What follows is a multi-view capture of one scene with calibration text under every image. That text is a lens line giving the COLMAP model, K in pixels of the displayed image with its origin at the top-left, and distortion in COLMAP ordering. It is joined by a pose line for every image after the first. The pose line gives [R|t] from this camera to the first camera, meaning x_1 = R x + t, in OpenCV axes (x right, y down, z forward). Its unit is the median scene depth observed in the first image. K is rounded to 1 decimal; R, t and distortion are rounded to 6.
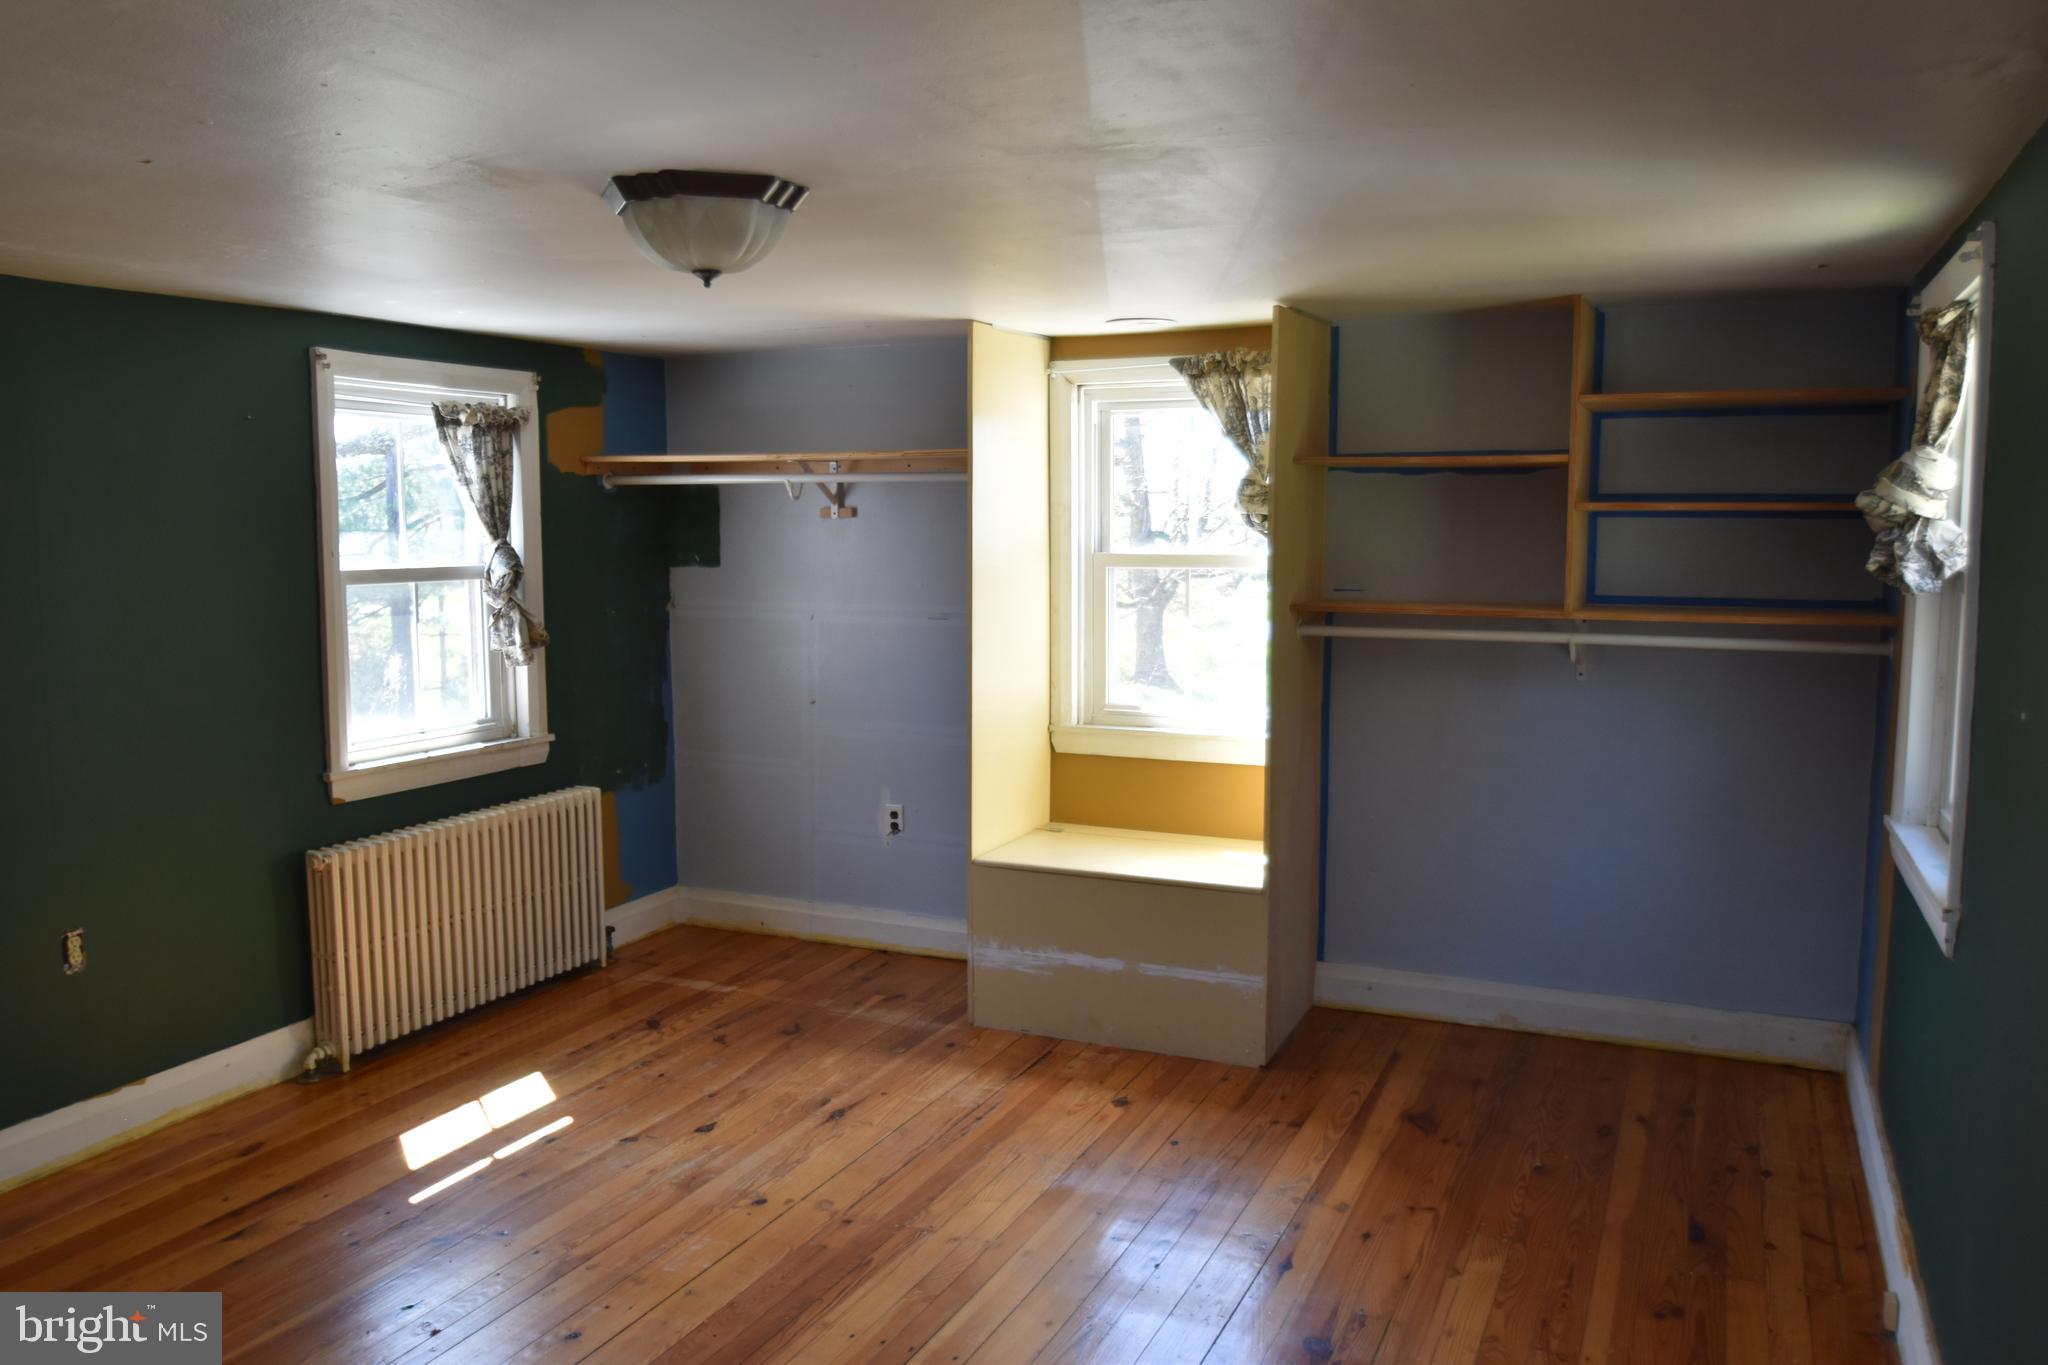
lens RADIAL K [[1541.4, 0, 1023.1], [0, 1541.4, 688.9], [0, 0, 1]] dist [-0.031910, 0.005605]
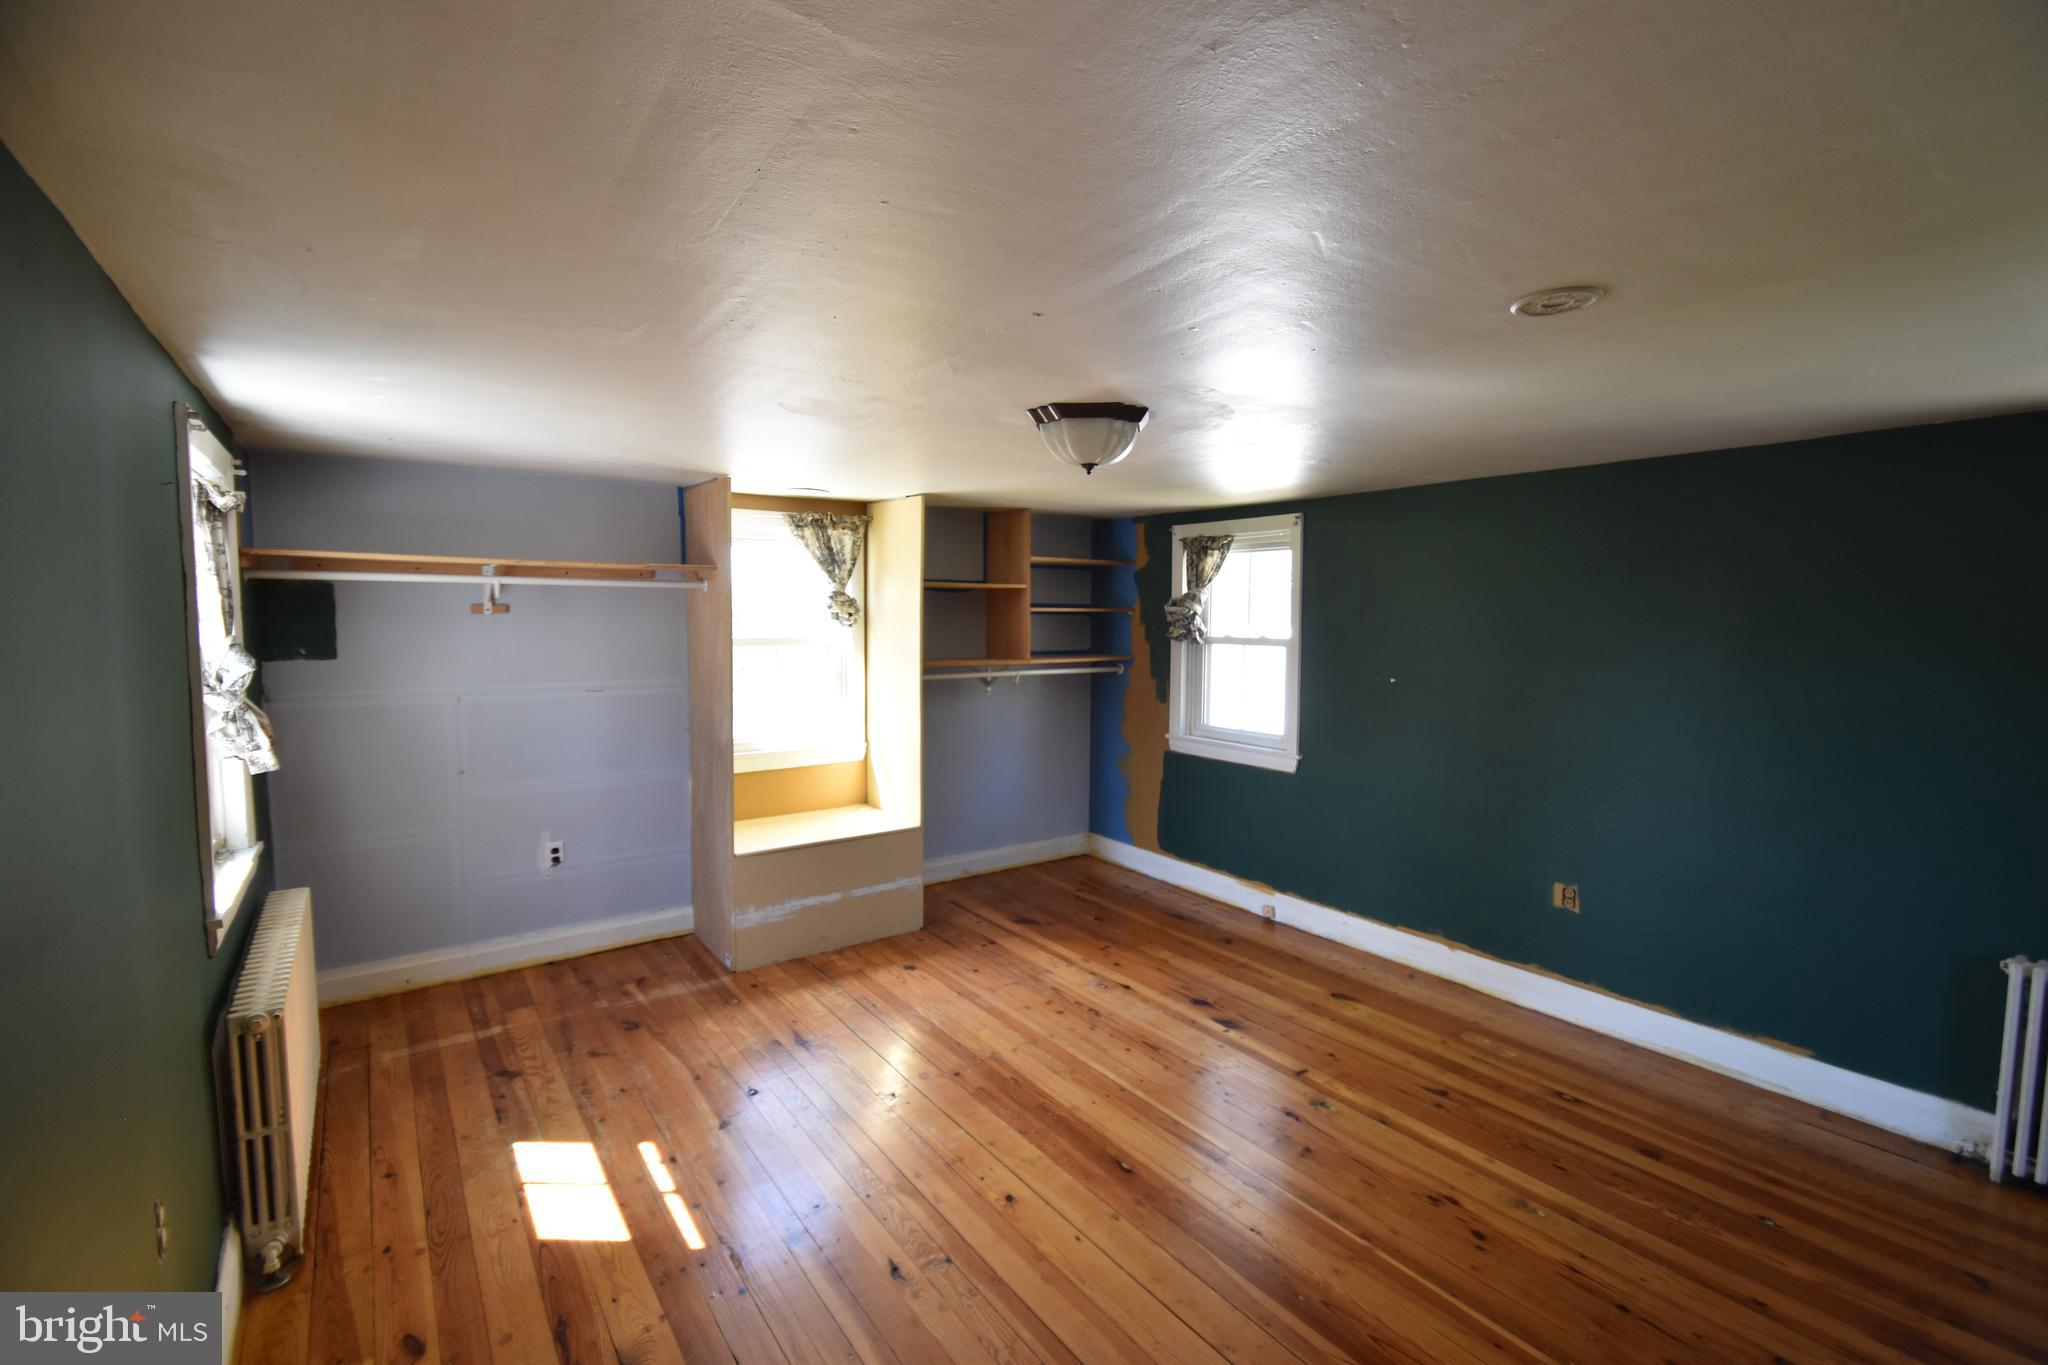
lens RADIAL K [[907.9, 0, 1032.8], [0, 907.9, 684.2], [0, 0, 1]] dist [0.015123, -0.000626]
pose [[0.483807, -0.065284, 0.872736, -0.633074], [0.092312, 0.995458, 0.023290, -0.040468], [-0.870293, 0.069297, 0.487636, 0.348215]]
